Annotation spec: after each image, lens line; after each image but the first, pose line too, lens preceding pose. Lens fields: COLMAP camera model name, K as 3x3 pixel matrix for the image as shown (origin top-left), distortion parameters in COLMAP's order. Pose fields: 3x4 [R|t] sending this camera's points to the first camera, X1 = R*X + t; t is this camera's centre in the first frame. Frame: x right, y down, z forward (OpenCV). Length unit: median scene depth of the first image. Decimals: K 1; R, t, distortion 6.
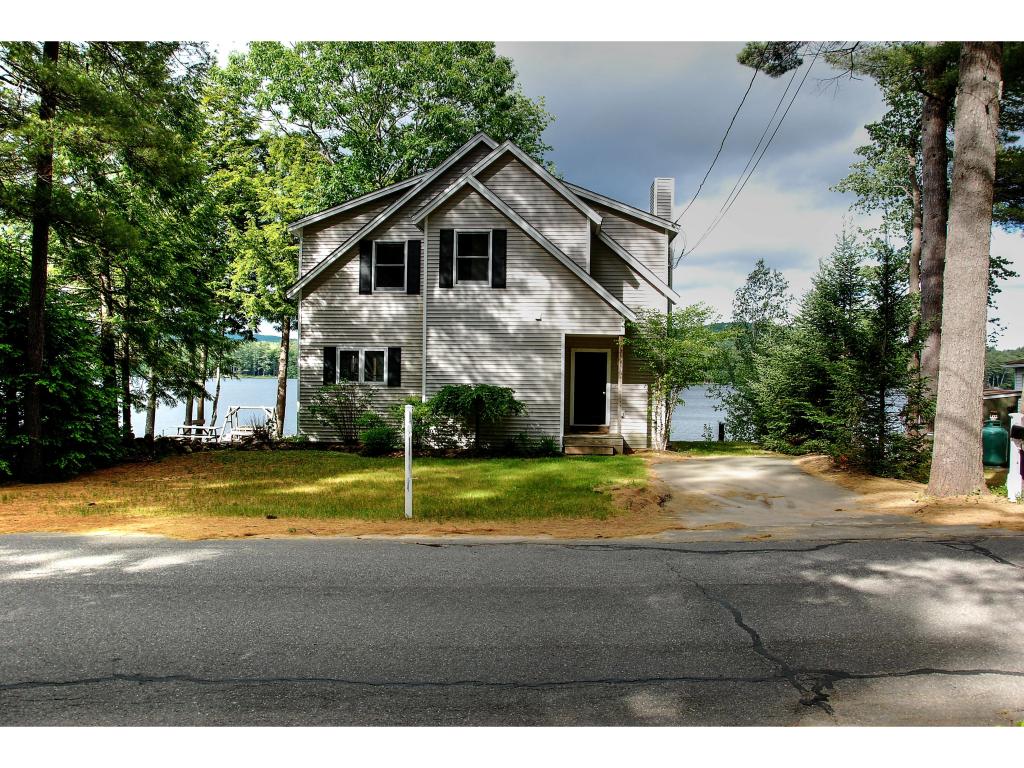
lens RADIAL K [[809.4, 0, 511.9], [0, 809.4, 385.8], [0, 0, 1]] dist [-0.122096, 0.005628]
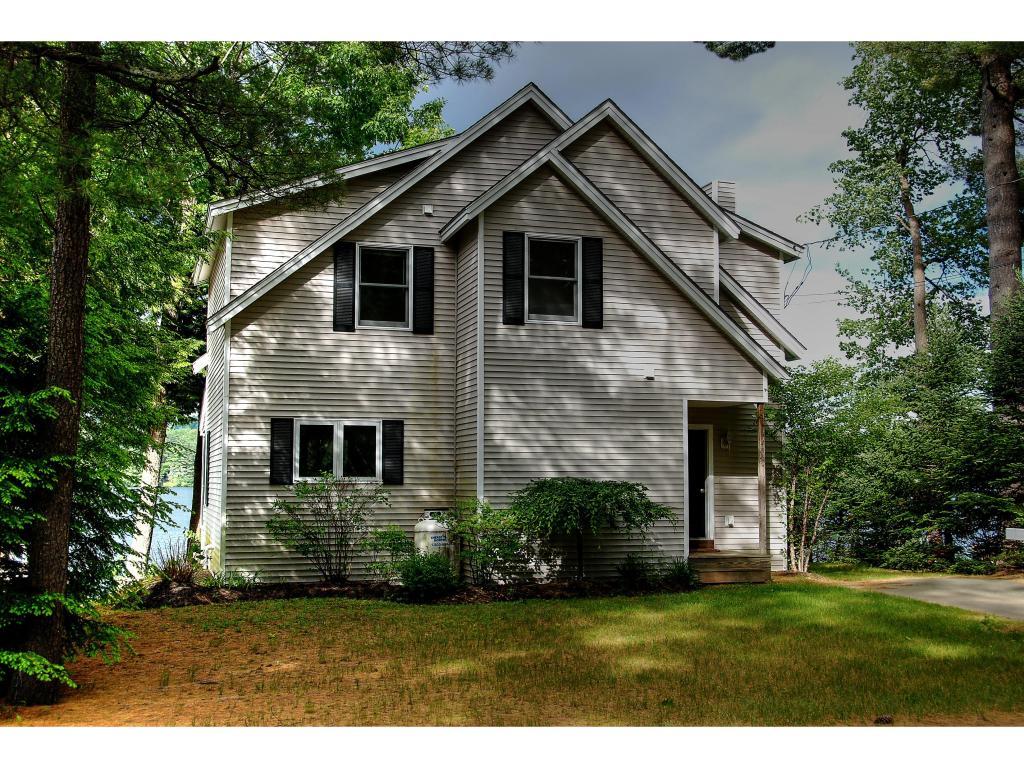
lens RADIAL K [[1149.3, 0, 512.3], [0, 1149.3, 386.7], [0, 0, 1]] dist [0.018412, 0.000000]
pose [[0.935109, 0.019412, 0.353827, -0.373090], [0.013165, 0.995906, -0.089429, 0.006503], [-0.354115, 0.088284, 0.931026, 0.164251]]
